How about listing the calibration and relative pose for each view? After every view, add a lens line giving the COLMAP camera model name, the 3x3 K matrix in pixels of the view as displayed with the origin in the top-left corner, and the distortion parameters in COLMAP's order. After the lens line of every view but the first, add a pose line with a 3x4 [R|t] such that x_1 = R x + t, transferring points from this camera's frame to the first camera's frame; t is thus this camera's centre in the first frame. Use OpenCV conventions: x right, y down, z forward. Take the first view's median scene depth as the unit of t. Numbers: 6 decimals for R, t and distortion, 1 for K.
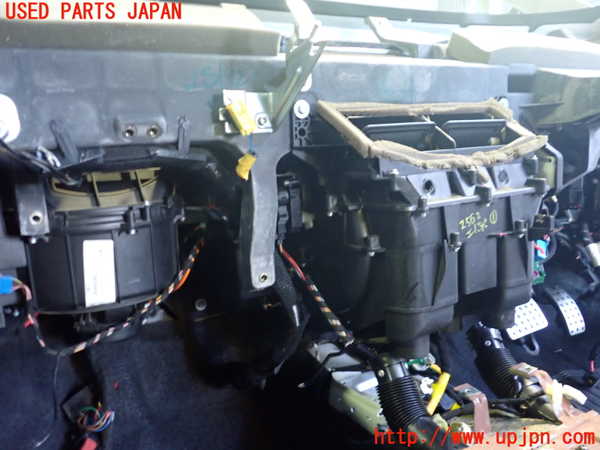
lens RADIAL K [[534.5, 0, 299.4], [0, 534.5, 233.3], [0, 0, 1]] dist [-0.003678, -0.005811]
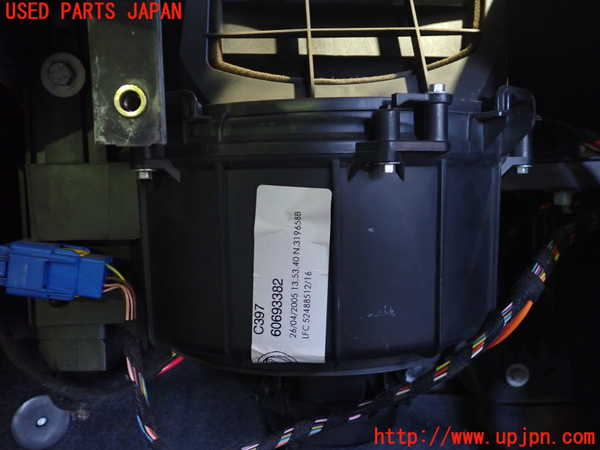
lens RADIAL K [[534.5, 0, 299.4], [0, 534.5, 233.3], [0, 0, 1]] dist [-0.003678, -0.005811]
pose [[0.868306, 0.075642, -0.490228, -0.175154], [-0.103093, 0.994243, -0.029190, 0.049762], [0.485198, 0.075885, 0.871105, 0.622887]]
